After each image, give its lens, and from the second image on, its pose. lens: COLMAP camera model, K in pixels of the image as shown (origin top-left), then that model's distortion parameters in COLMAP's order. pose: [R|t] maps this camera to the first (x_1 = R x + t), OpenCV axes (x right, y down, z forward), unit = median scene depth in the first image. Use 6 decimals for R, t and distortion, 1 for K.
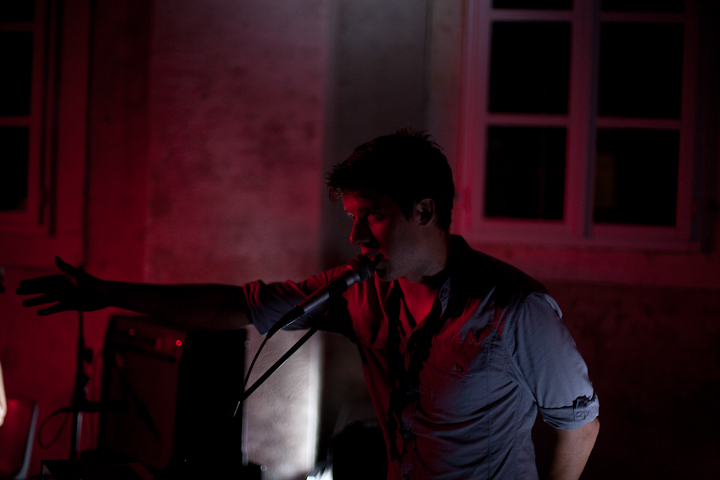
lens RADIAL K [[1062.3, 0, 360.0], [0, 1062.3, 240.0], [0, 0, 1]] dist [-0.121911, 0.088634]
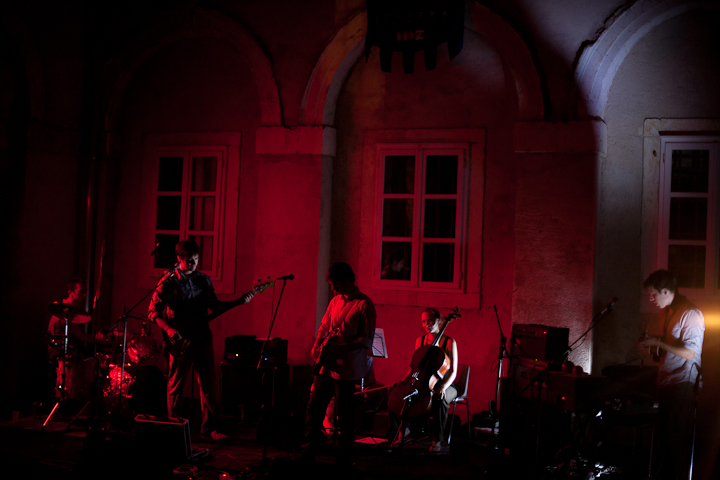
lens RADIAL K [[1062.3, 0, 360.0], [0, 1062.3, 240.0], [0, 0, 1]] dist [-0.121911, 0.088634]
pose [[0.975349, -0.003465, -0.220643, -0.024667], [-0.009556, 0.998276, -0.057918, 0.015117], [0.220463, 0.058599, 0.973634, -1.282422]]
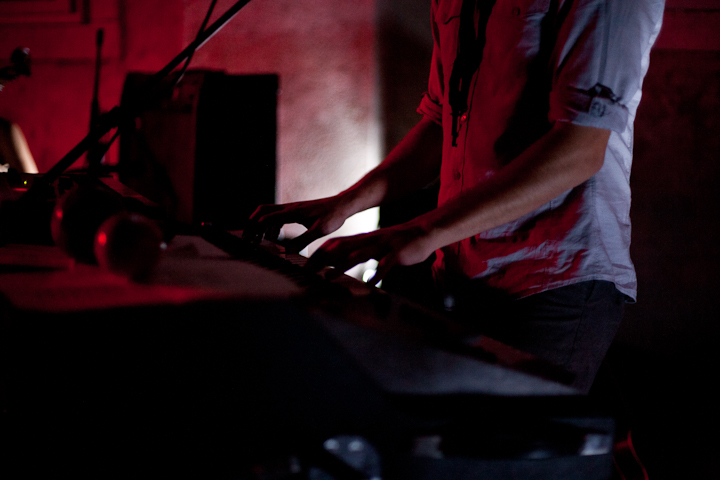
lens RADIAL K [[1062.3, 0, 360.0], [0, 1062.3, 240.0], [0, 0, 1]] dist [-0.121911, 0.088634]
pose [[0.995587, -0.013218, -0.092908, 0.027359], [0.024171, 0.992746, 0.117774, 0.087529], [0.090678, -0.119500, 0.988685, 0.112987]]
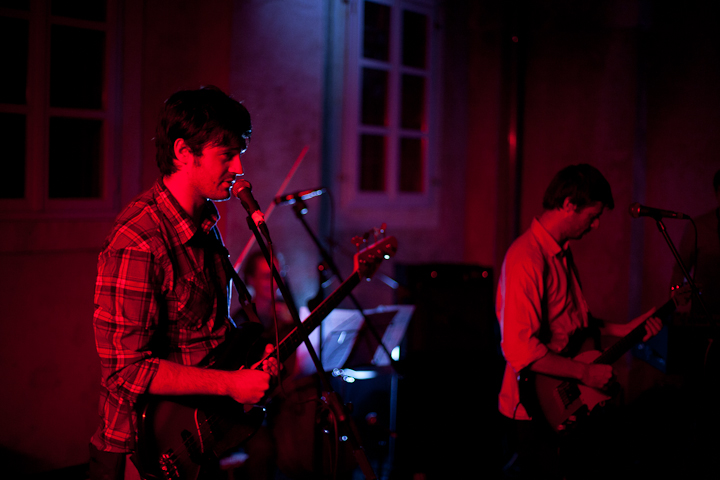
lens RADIAL K [[1062.3, 0, 360.0], [0, 1062.3, 240.0], [0, 0, 1]] dist [-0.121911, 0.088634]
pose [[0.445684, -0.073828, 0.892141, -1.296419], [0.019759, 0.997162, 0.072648, -0.064005], [-0.894972, -0.014751, 0.445878, 0.298052]]
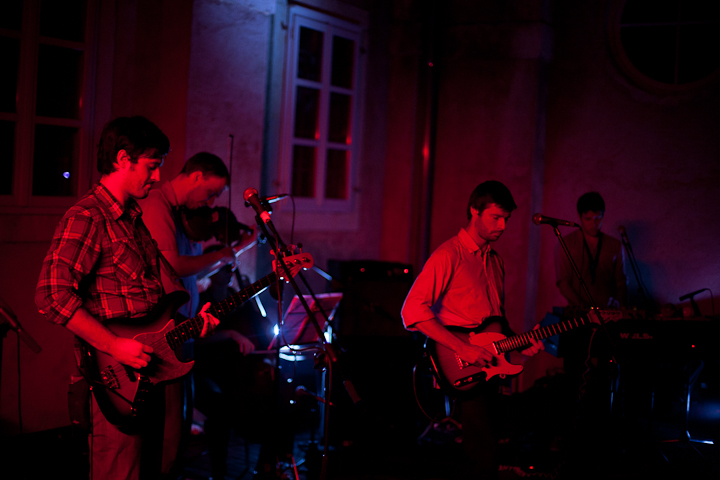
lens RADIAL K [[1062.3, 0, 360.0], [0, 1062.3, 240.0], [0, 0, 1]] dist [-0.121911, 0.088634]
pose [[0.357082, -0.060157, 0.932134, -1.500397], [-0.011879, 0.997551, 0.068929, -0.072319], [-0.933997, -0.035686, 0.355493, 0.264240]]
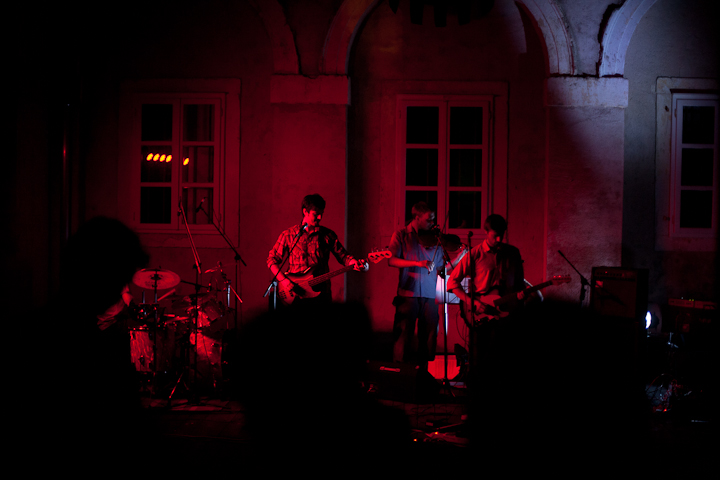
lens RADIAL K [[1062.3, 0, 360.0], [0, 1062.3, 240.0], [0, 0, 1]] dist [-0.121911, 0.088634]
pose [[0.987388, -0.029316, 0.155579, -1.021160], [0.027584, 0.999531, 0.013283, -0.044880], [-0.155896, -0.008824, 0.987734, -1.336580]]
